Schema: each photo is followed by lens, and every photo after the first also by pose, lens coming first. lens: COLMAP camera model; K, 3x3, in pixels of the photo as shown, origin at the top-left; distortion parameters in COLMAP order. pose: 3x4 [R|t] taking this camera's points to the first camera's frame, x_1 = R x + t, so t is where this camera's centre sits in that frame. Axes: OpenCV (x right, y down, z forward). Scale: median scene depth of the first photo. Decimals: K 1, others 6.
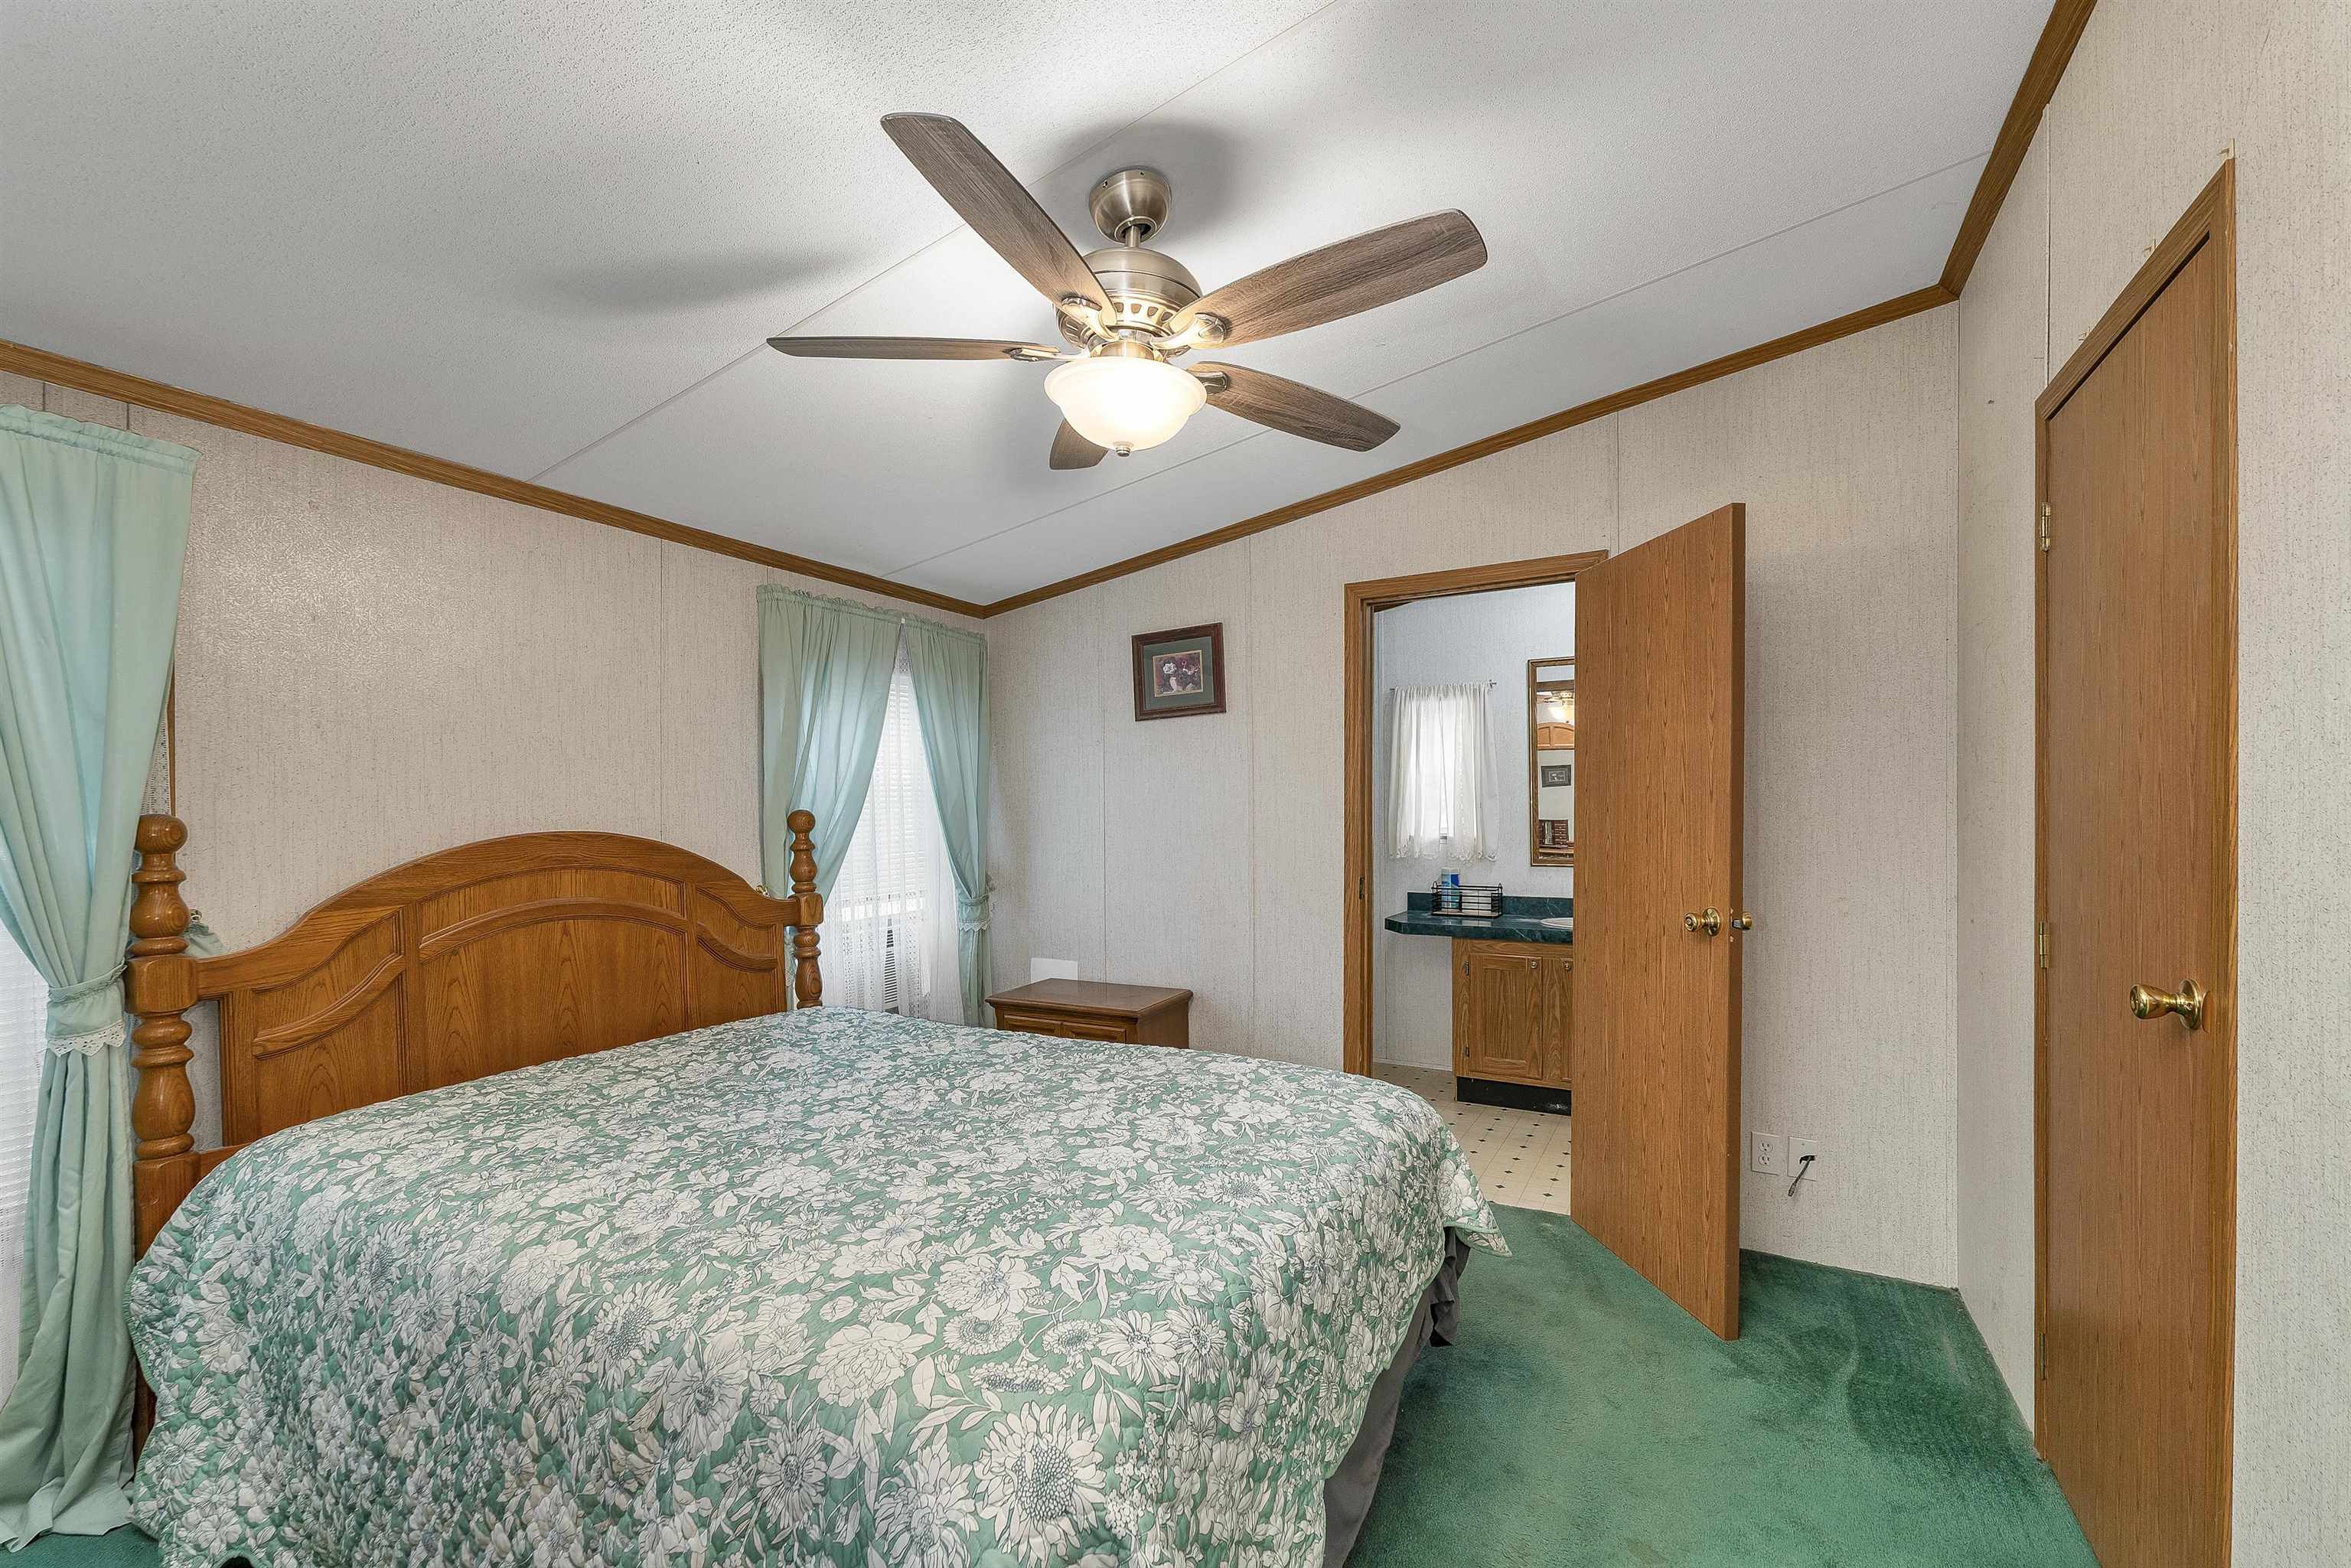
lens RADIAL K [[971.3, 0, 1165.6], [0, 971.3, 788.7], [0, 0, 1]] dist [0.000699, 0.000085]
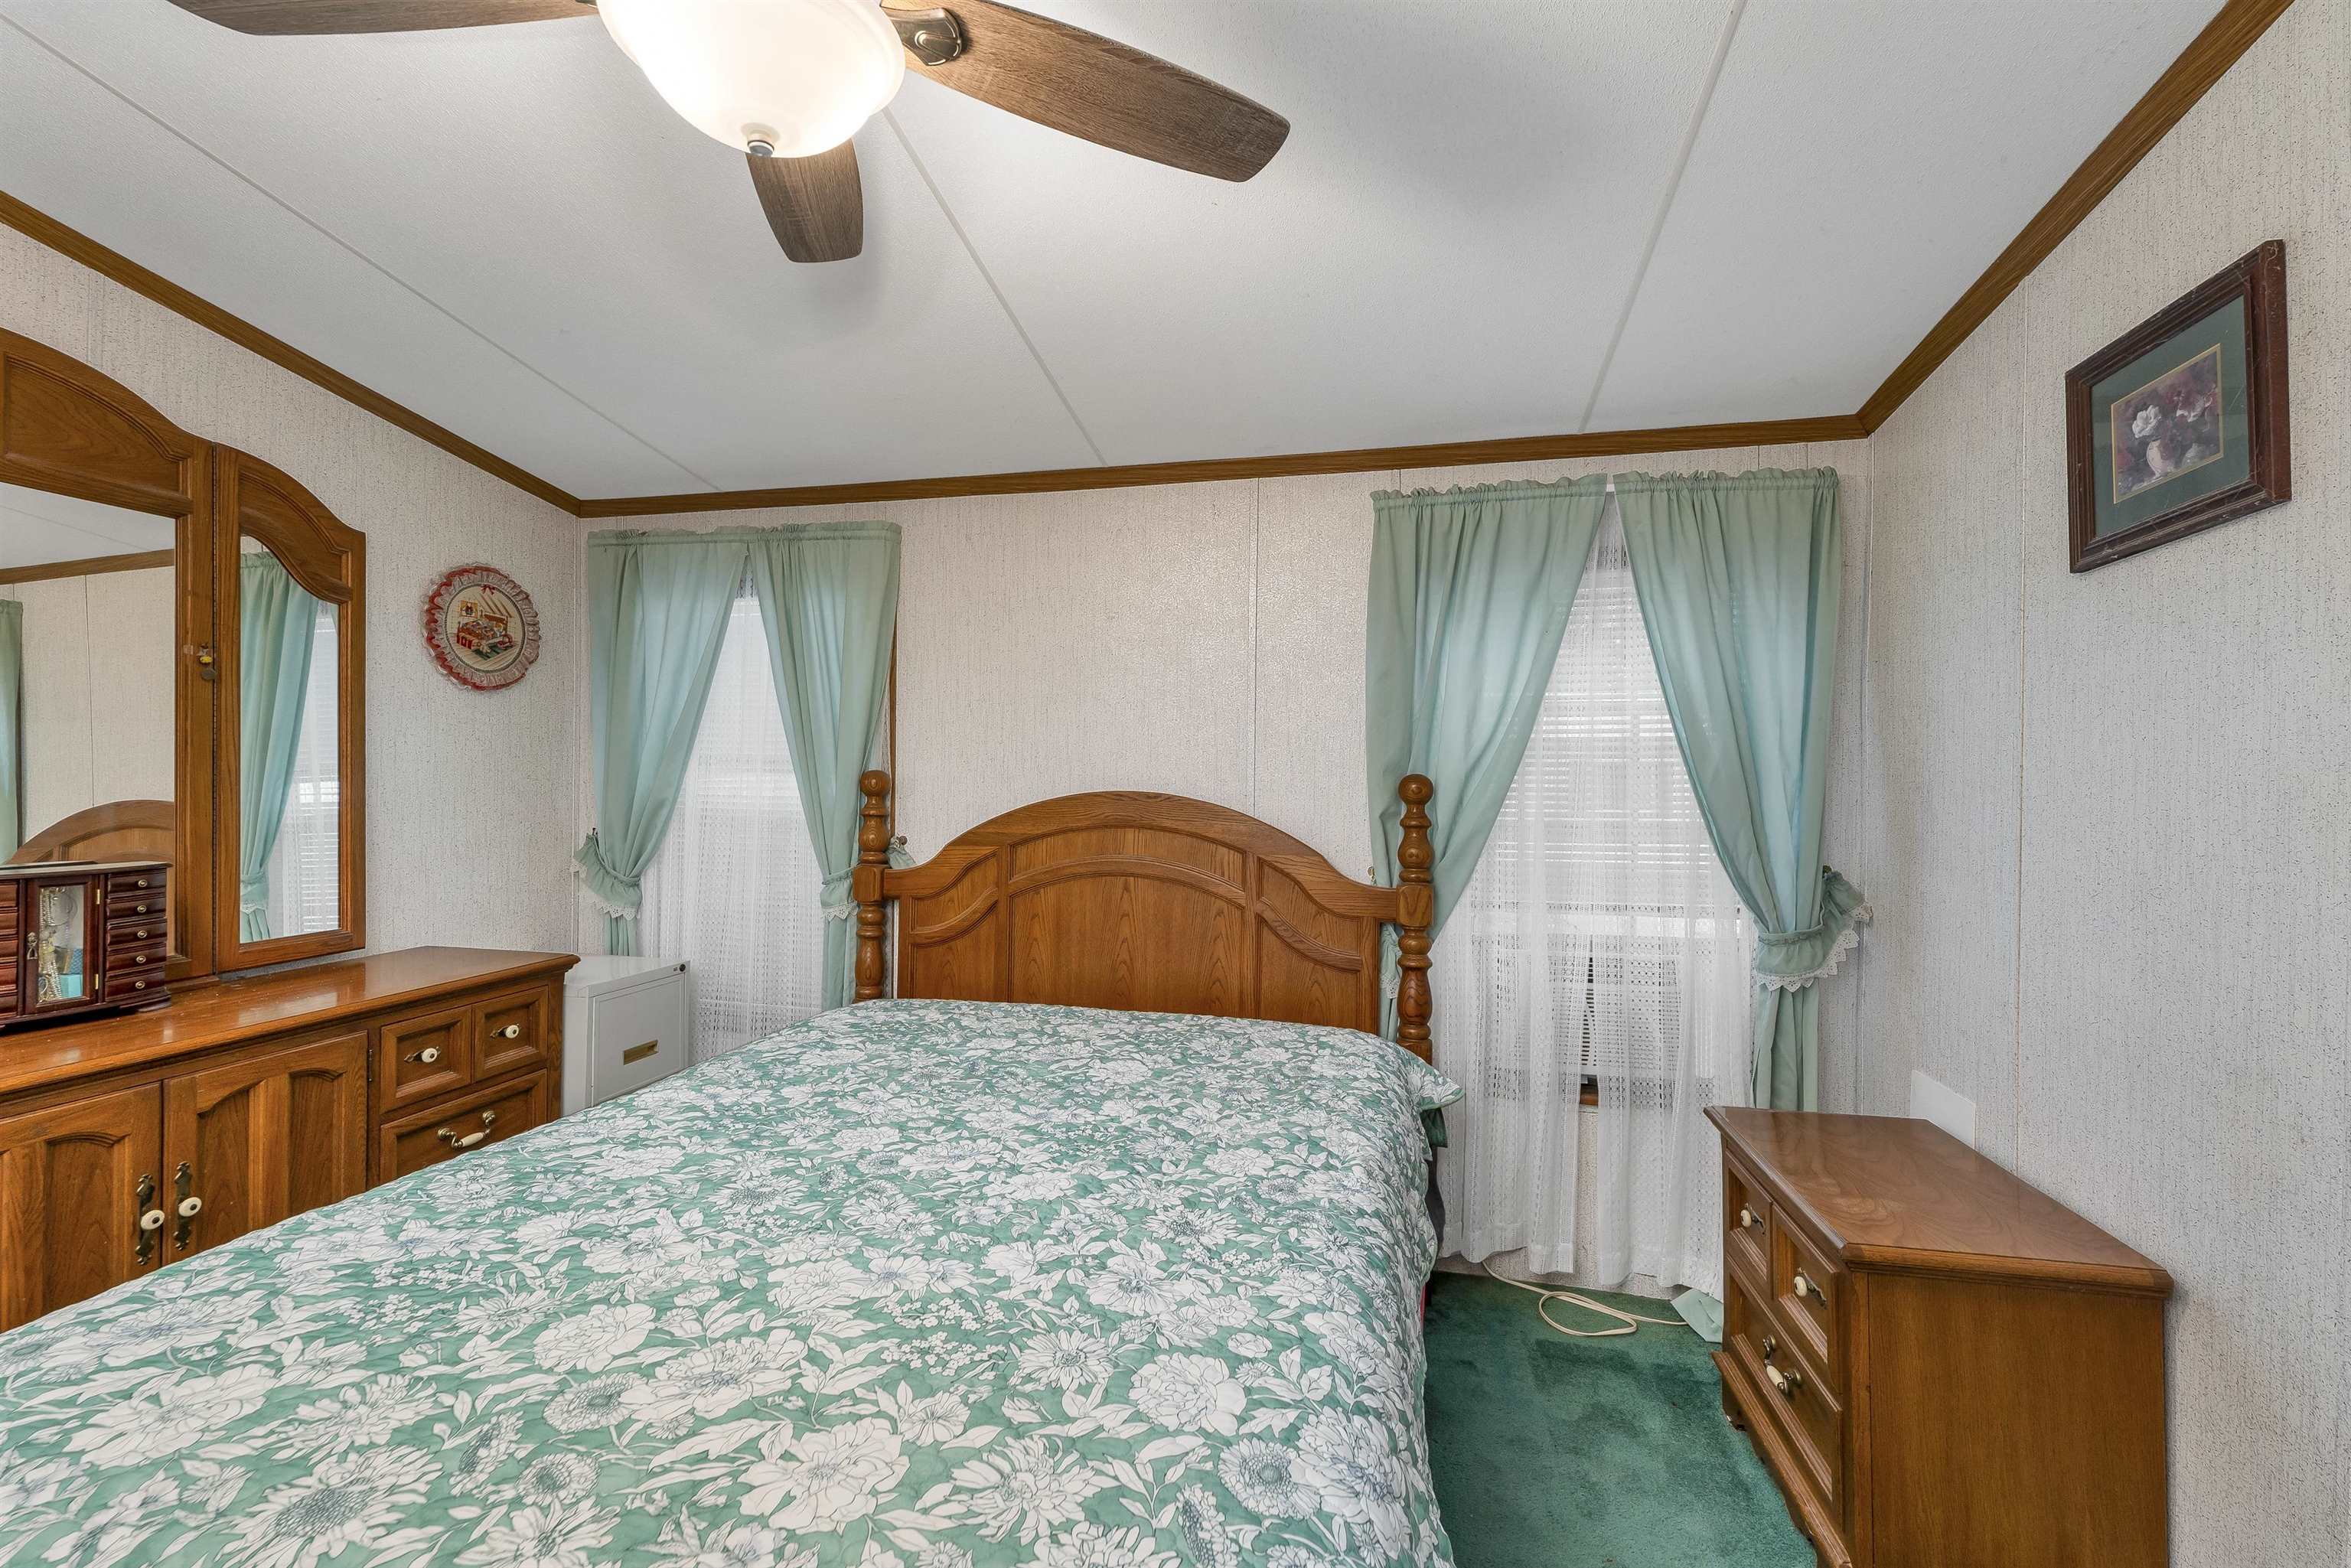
lens RADIAL K [[989.3, 0, 1158.9], [0, 989.3, 746.5], [0, 0, 1]] dist [0.009479, -0.000370]
pose [[0.260868, -0.016557, -0.965233, 0.423046], [0.007718, 0.999857, -0.015065, 0.012414], [0.965344, -0.003520, 0.260958, 0.770163]]
